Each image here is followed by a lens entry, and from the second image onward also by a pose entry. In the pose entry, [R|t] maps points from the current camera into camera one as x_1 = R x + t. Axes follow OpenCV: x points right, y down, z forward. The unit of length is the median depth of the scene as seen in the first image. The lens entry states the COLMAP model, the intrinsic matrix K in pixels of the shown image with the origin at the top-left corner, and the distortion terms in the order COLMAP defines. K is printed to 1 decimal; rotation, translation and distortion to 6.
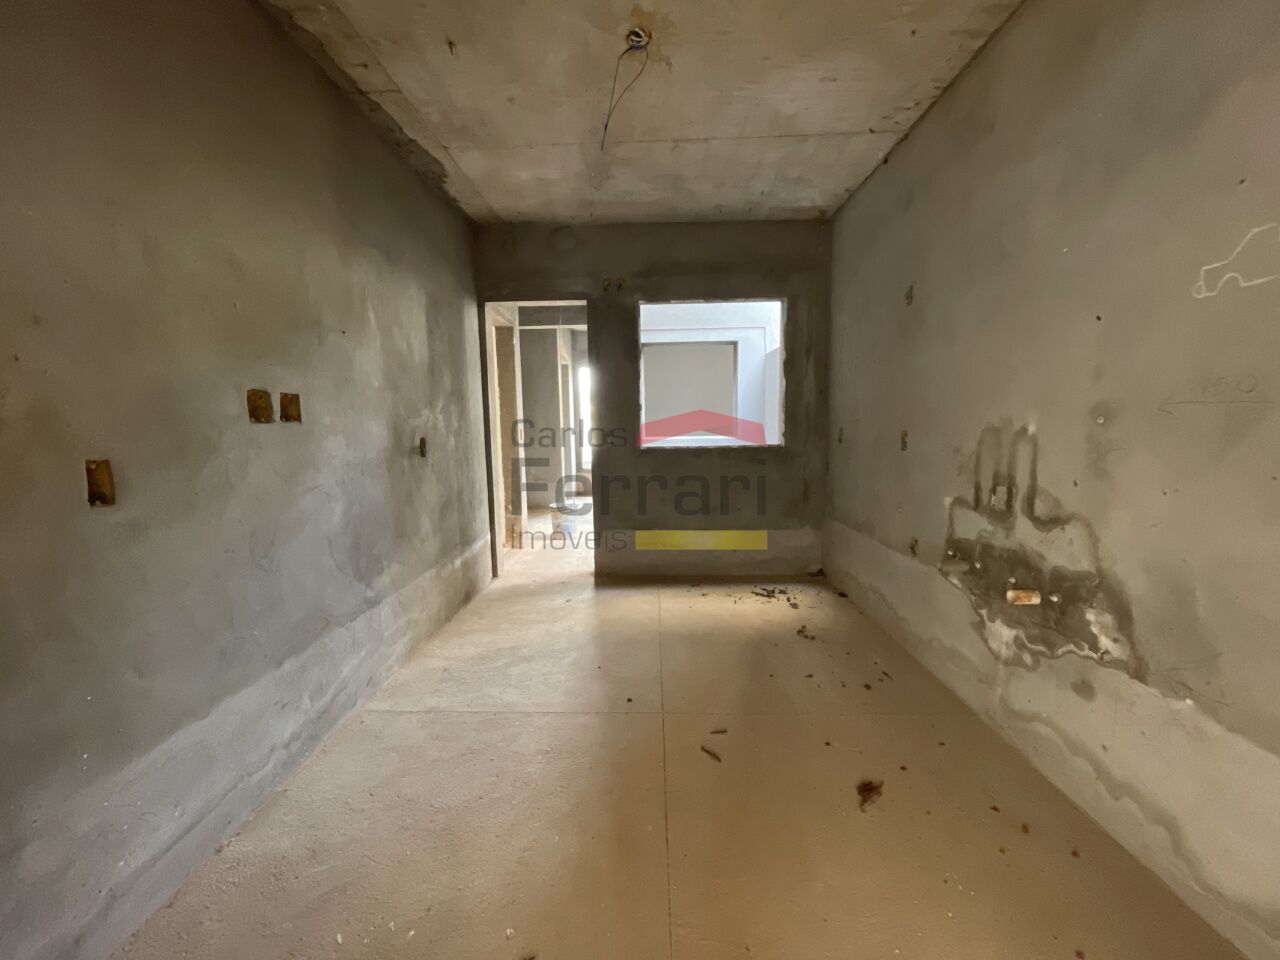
lens RADIAL K [[519.5, 0, 640.0], [0, 519.5, 480.0], [0, 0, 1]] dist [-0.010821, 0.005981]
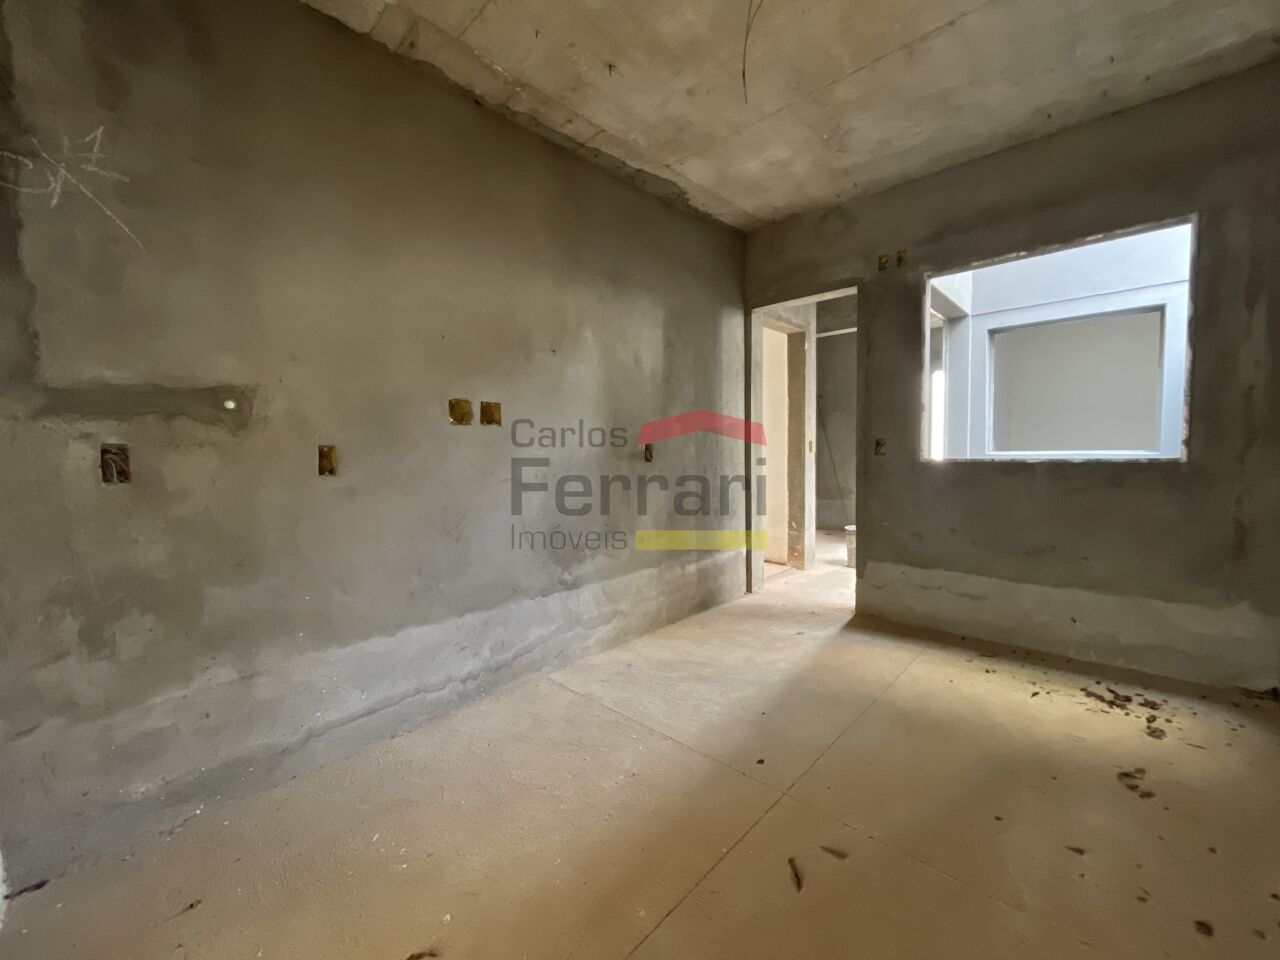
lens RADIAL K [[520.1, 0, 640.0], [0, 520.1, 480.0], [0, 0, 1]] dist [-0.000213, -0.000103]
pose [[0.745793, 0.041765, -0.664868, 0.378357], [-0.068267, 0.997570, -0.013912, 0.012264], [0.662671, 0.055764, 0.746832, 0.259225]]
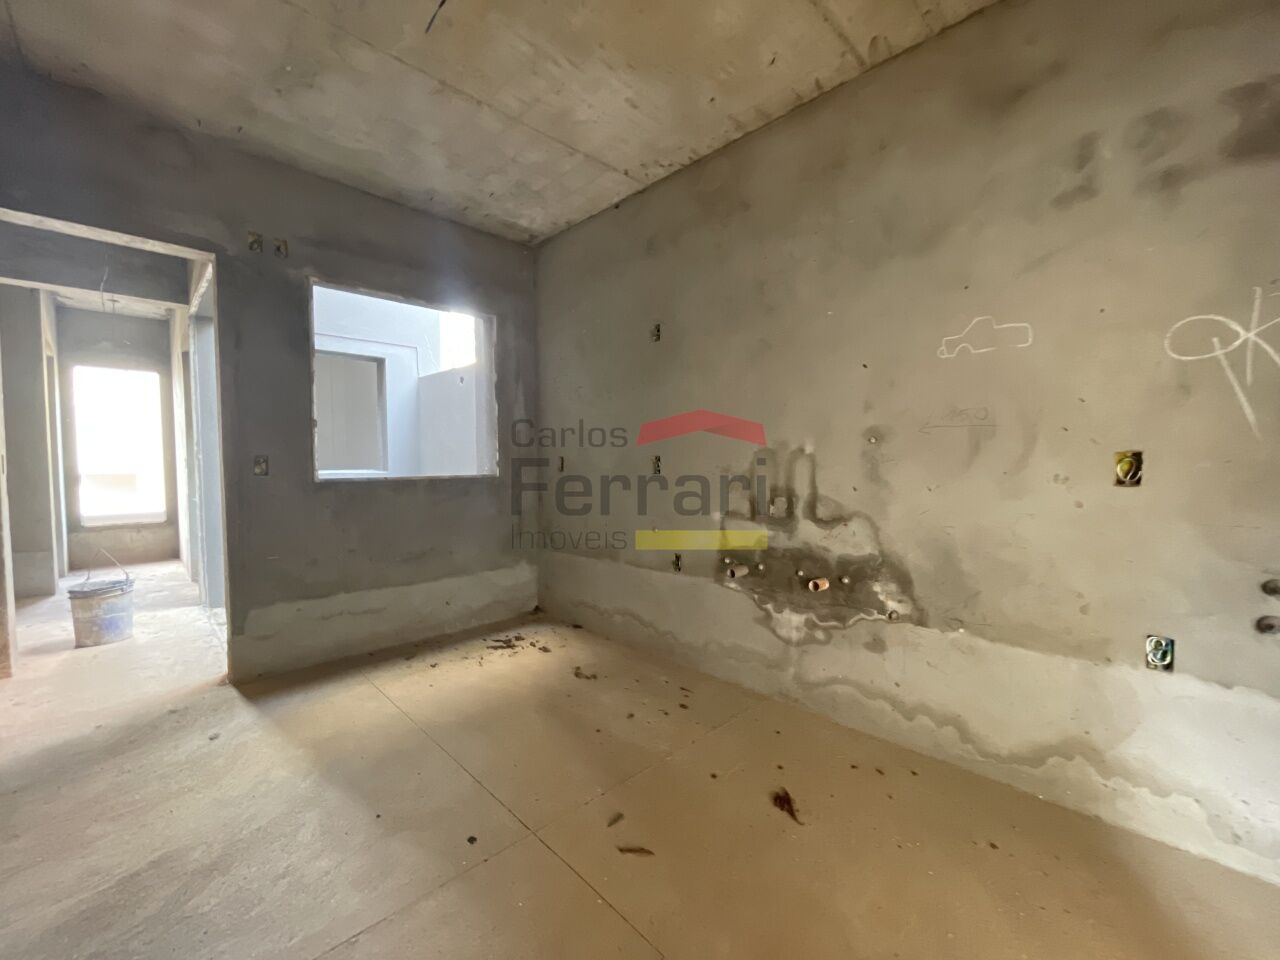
lens RADIAL K [[519.5, 0, 640.0], [0, 519.5, 480.0], [0, 0, 1]] dist [-0.010821, 0.005981]
pose [[0.697070, -0.014696, 0.716852, -0.359991], [0.072451, 0.996116, -0.050030, 0.008202], [-0.713333, 0.086812, 0.695428, 0.353501]]
